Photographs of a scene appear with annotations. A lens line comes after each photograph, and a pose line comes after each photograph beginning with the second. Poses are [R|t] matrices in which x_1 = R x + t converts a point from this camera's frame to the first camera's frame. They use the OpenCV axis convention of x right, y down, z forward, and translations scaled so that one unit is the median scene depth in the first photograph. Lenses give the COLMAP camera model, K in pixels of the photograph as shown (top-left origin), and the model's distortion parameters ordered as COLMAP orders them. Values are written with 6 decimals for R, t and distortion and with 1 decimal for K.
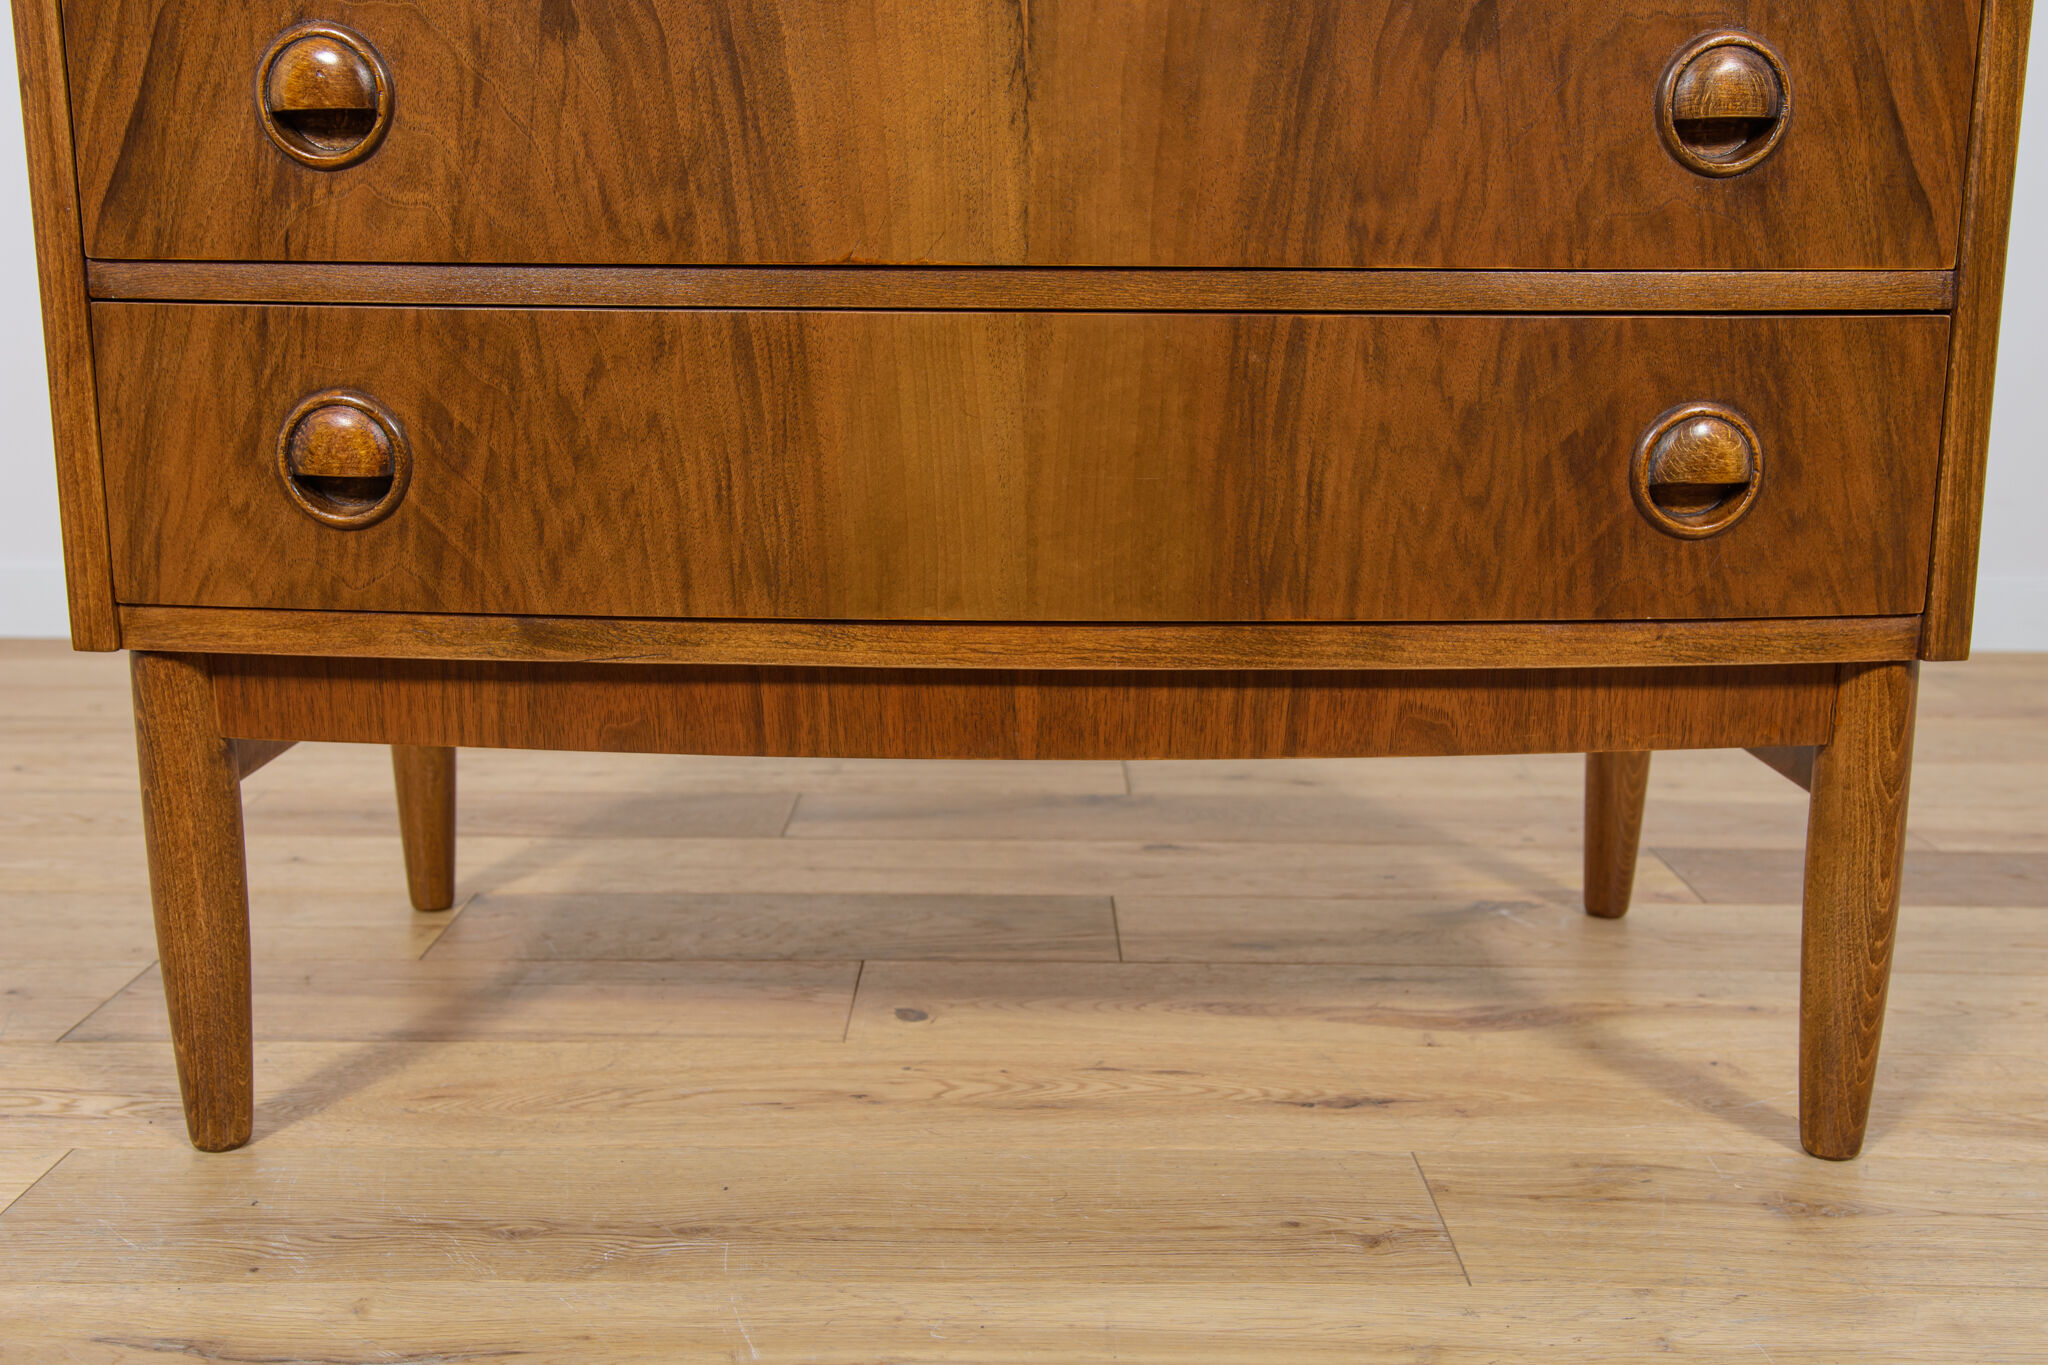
lens RADIAL K [[2123.4, 0, 1028.5], [0, 2123.4, 689.7], [0, 0, 1]] dist [-0.008684, 0.069428]
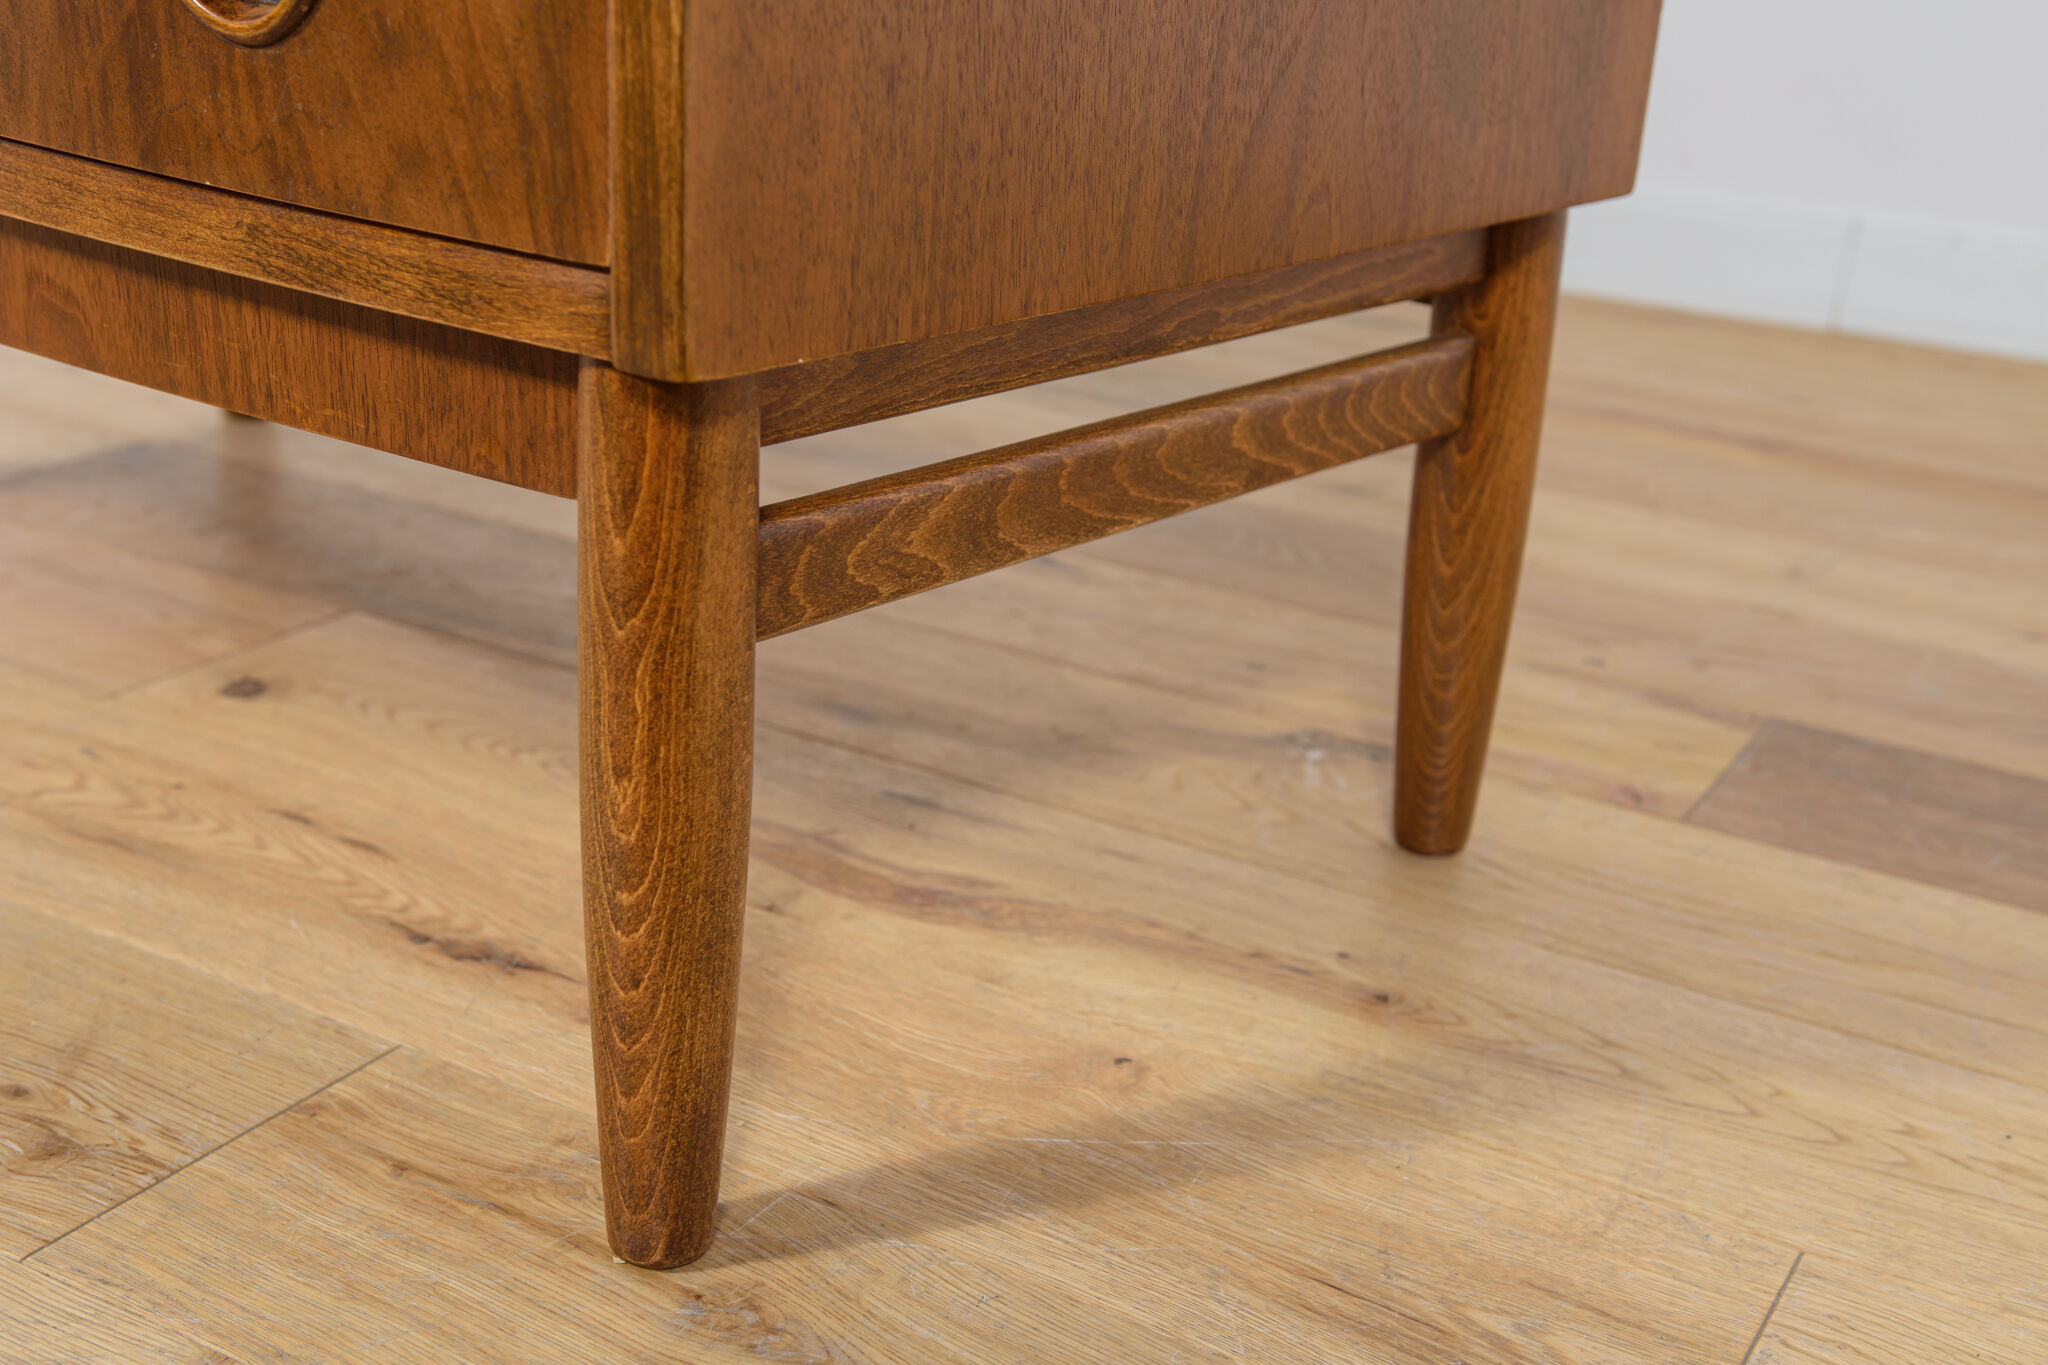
lens RADIAL K [[2516.9, 0, 1024.0], [0, 2516.9, 682.5], [0, 0, 1]] dist [0.040574, 0.106216]
pose [[0.751428, 0.266681, -0.603521, 0.883430], [-0.179493, 0.962806, 0.201958, -0.079938], [0.634932, -0.043429, 0.771346, 0.614391]]
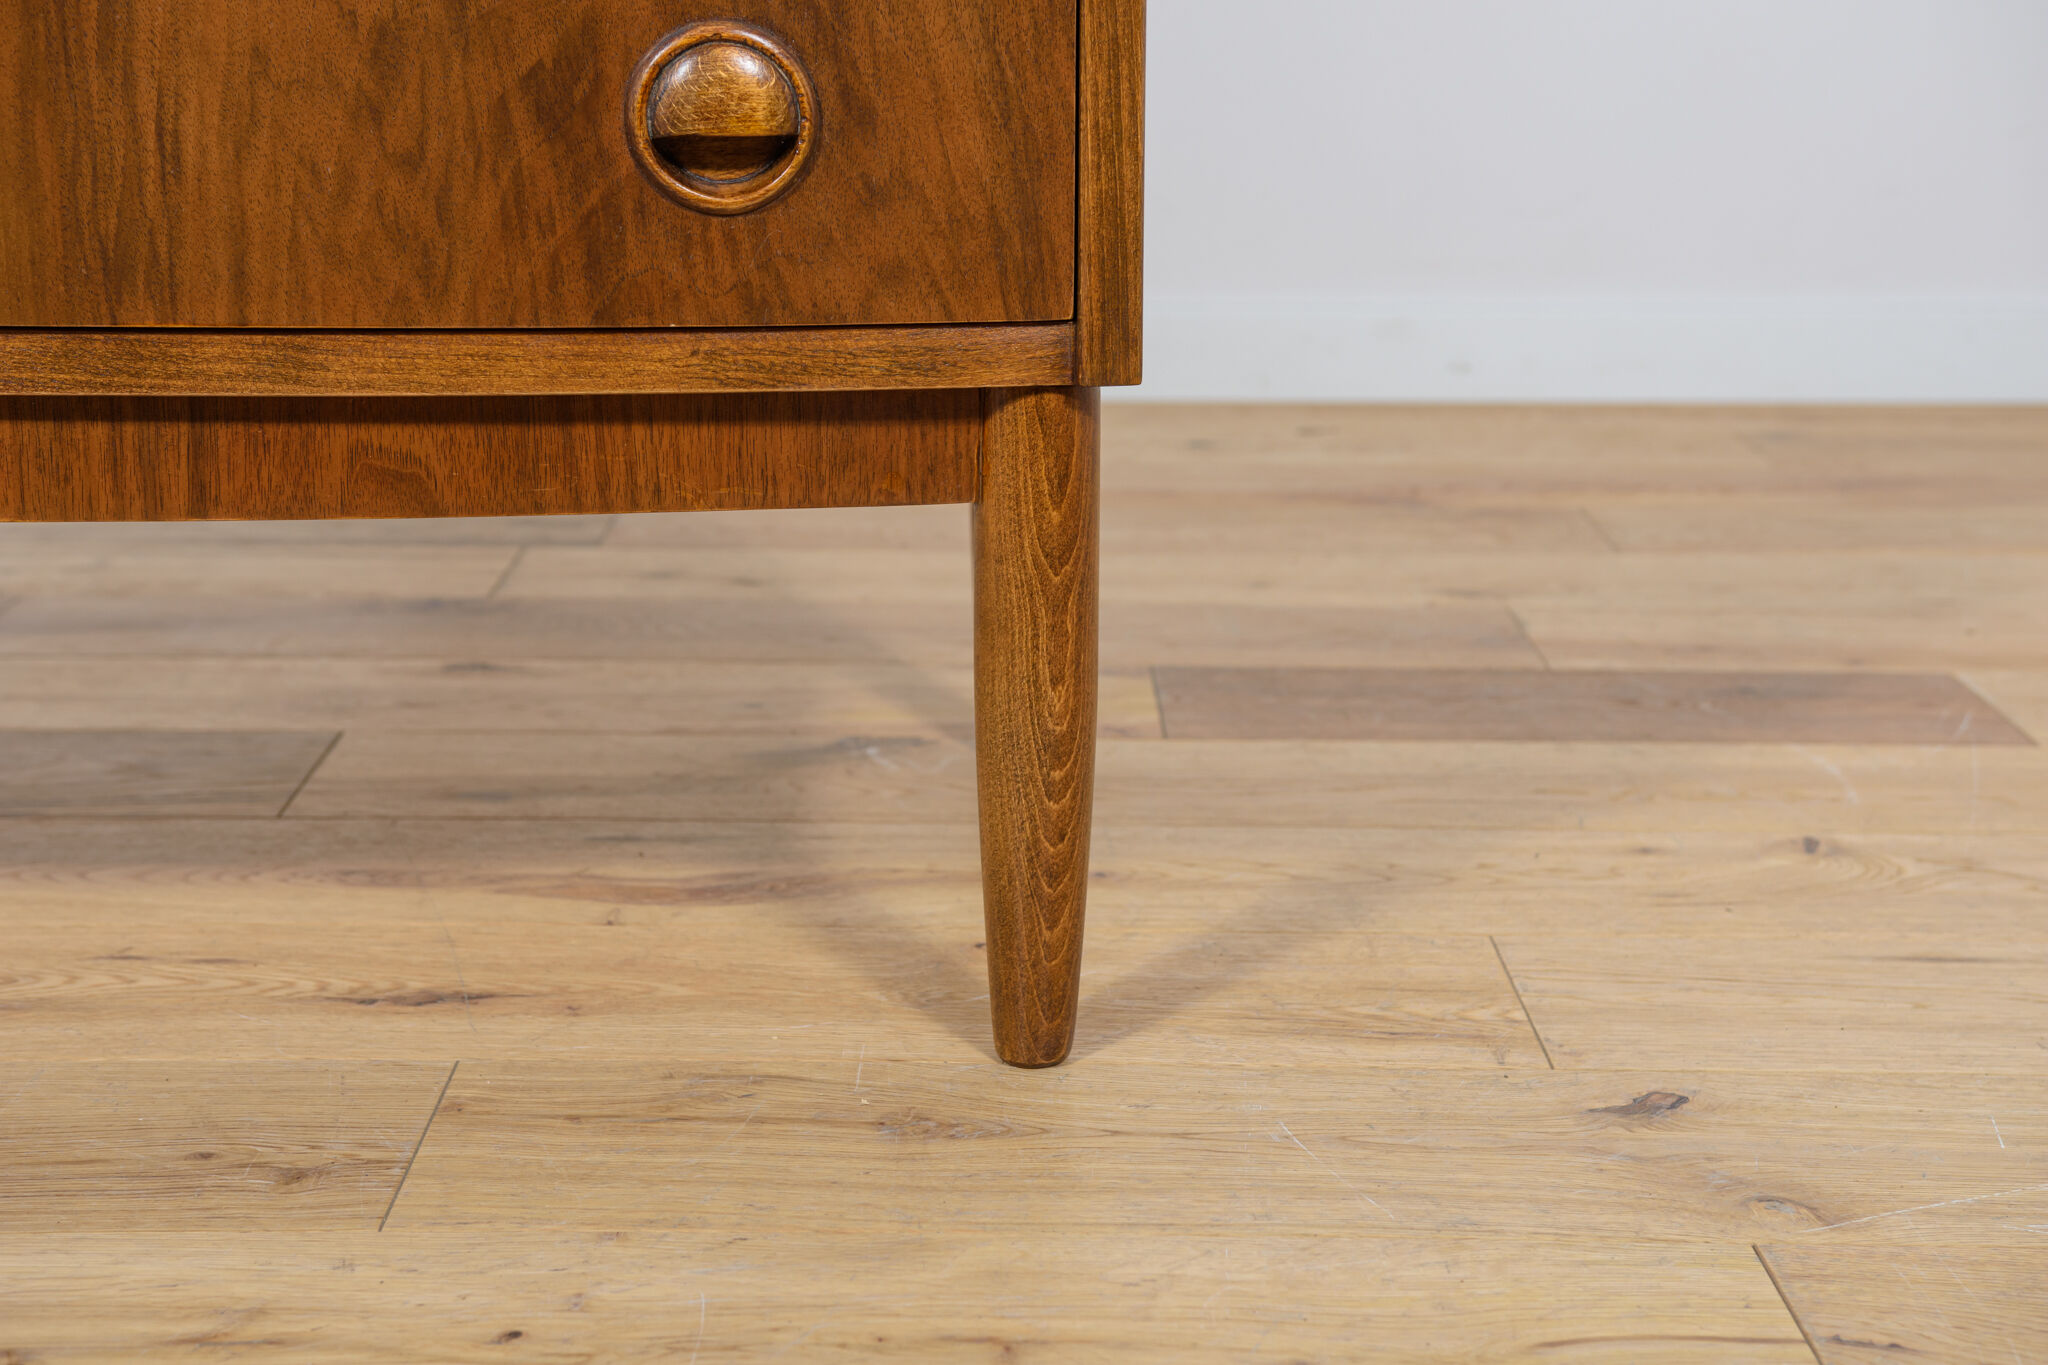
lens RADIAL K [[2978.9, 0, 1037.0], [0, 2978.9, 698.9], [0, 0, 1]] dist [0.070513, 0.177966]
pose [[0.999913, -0.003360, 0.012779, 0.400931], [0.002431, 0.997398, 0.072044, 0.020271], [-0.012988, -0.072007, 0.997320, -0.028624]]
